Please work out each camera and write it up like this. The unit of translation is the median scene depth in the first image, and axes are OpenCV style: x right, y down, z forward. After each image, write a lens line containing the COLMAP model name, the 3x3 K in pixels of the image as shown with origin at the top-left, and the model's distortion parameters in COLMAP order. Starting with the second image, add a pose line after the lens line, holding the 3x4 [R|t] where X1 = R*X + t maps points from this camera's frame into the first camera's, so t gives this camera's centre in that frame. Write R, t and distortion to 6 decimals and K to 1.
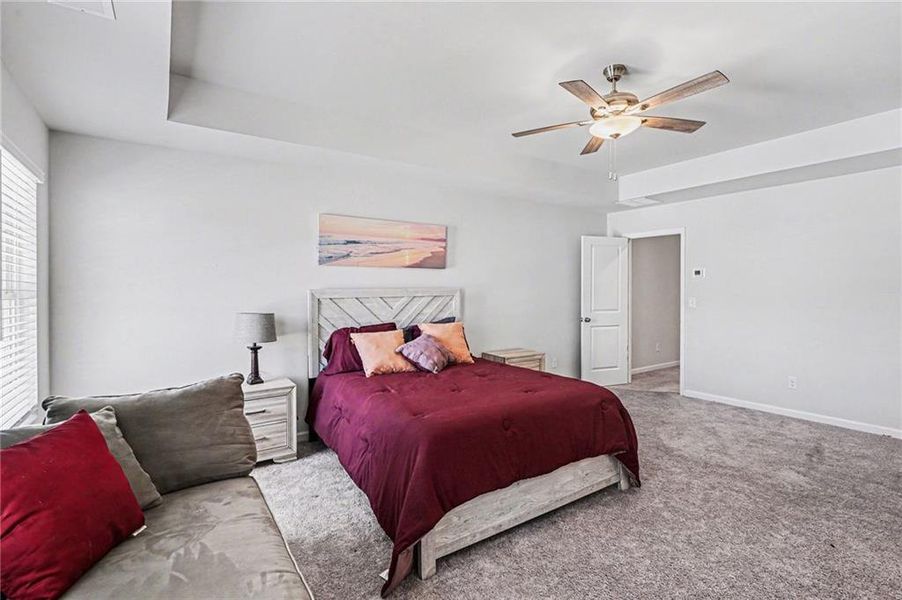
lens RADIAL K [[417.6, 0, 453.5], [0, 417.6, 301.3], [0, 0, 1]] dist [-0.002053, 0.000089]
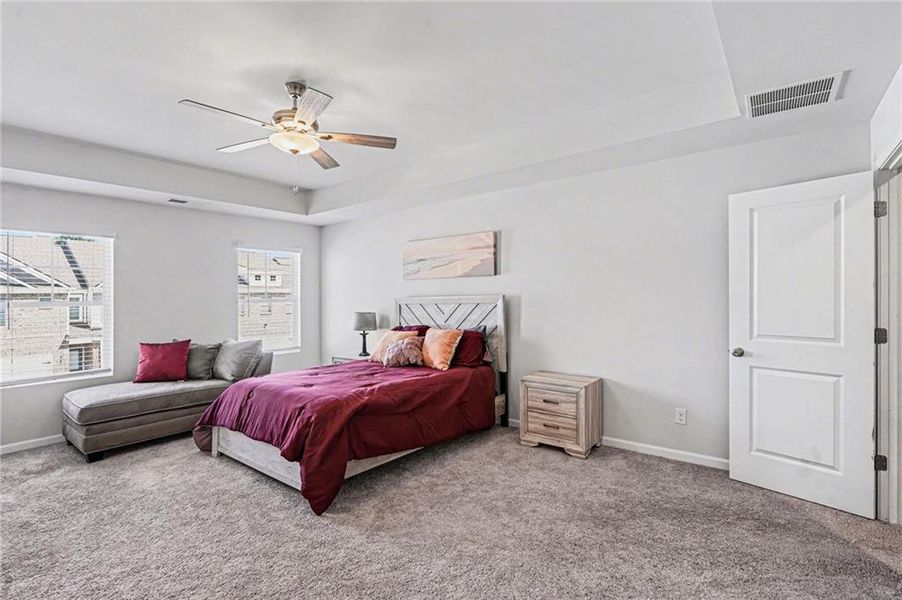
lens RADIAL K [[417.6, 0, 455.9], [0, 417.6, 296.1], [0, 0, 1]] dist [-0.002053, 0.000089]
pose [[0.316691, -0.001605, -0.948528, 0.940897], [-0.016318, 0.999841, -0.007140, -0.023261], [0.948389, 0.017739, 0.316614, 0.657975]]
